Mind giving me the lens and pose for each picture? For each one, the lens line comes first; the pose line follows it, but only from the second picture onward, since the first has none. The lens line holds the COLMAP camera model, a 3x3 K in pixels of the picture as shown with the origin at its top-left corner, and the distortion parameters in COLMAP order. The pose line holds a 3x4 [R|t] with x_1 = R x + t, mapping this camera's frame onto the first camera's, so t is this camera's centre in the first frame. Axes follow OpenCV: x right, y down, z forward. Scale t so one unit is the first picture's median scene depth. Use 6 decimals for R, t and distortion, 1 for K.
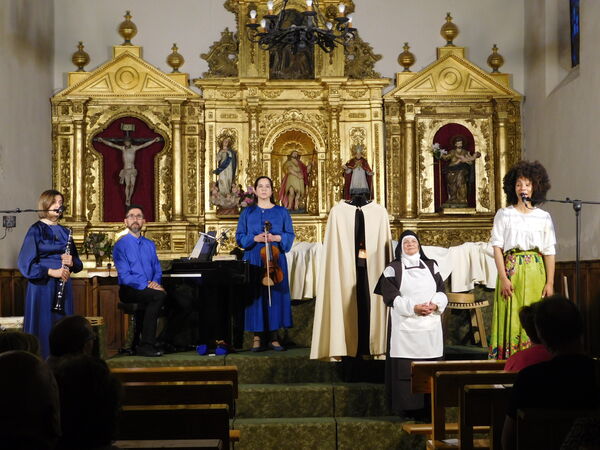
lens RADIAL K [[1147.3, 0, 304.5], [0, 1147.3, 225.7], [0, 0, 1]] dist [0.085015, -0.103184]
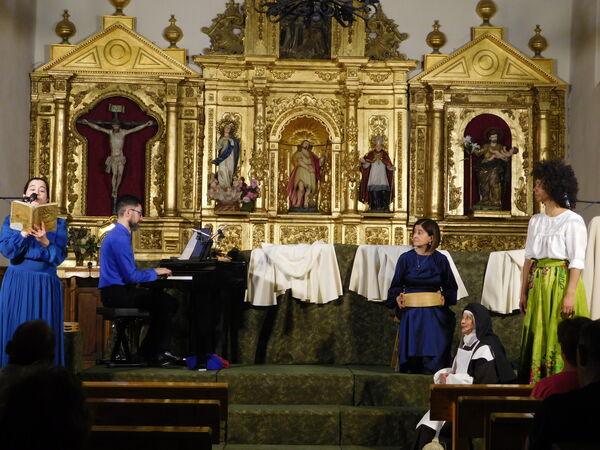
lens RADIAL K [[1288.8, 0, 303.0], [0, 1288.8, 225.4], [0, 0, 1]] dist [0.088566, -0.112530]
pose [[0.999556, 0.027384, -0.011714, 0.002654], [-0.027414, 0.999621, -0.002402, 0.002121], [0.011644, 0.002722, 0.999929, 0.014750]]
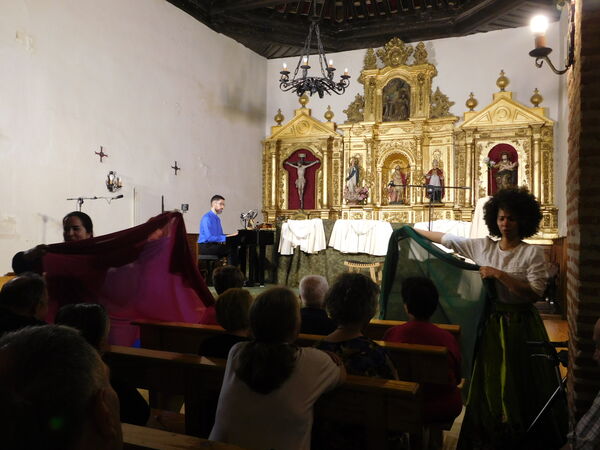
lens RADIAL K [[565.0, 0, 297.6], [0, 565.0, 216.7], [0, 0, 1]] dist [0.050739, -0.011454]
pose [[0.894055, 0.009212, -0.447863, 0.225300], [-0.005323, 0.999936, 0.009941, -0.000413], [0.447926, -0.006504, 0.894047, 0.225314]]
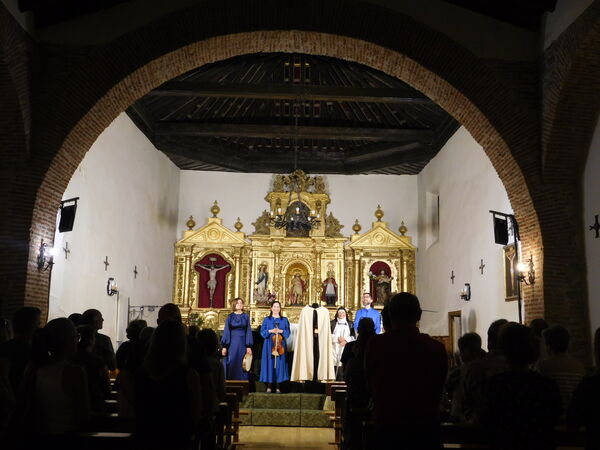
lens RADIAL K [[695.3, 0, 301.2], [0, 695.3, 225.9], [0, 0, 1]] dist [0.085318, -0.003773]
pose [[0.998889, 0.025261, -0.039787, 0.042179], [-0.029416, 0.993762, -0.107570, -0.018455], [0.036821, 0.108621, 0.993401, -0.178395]]
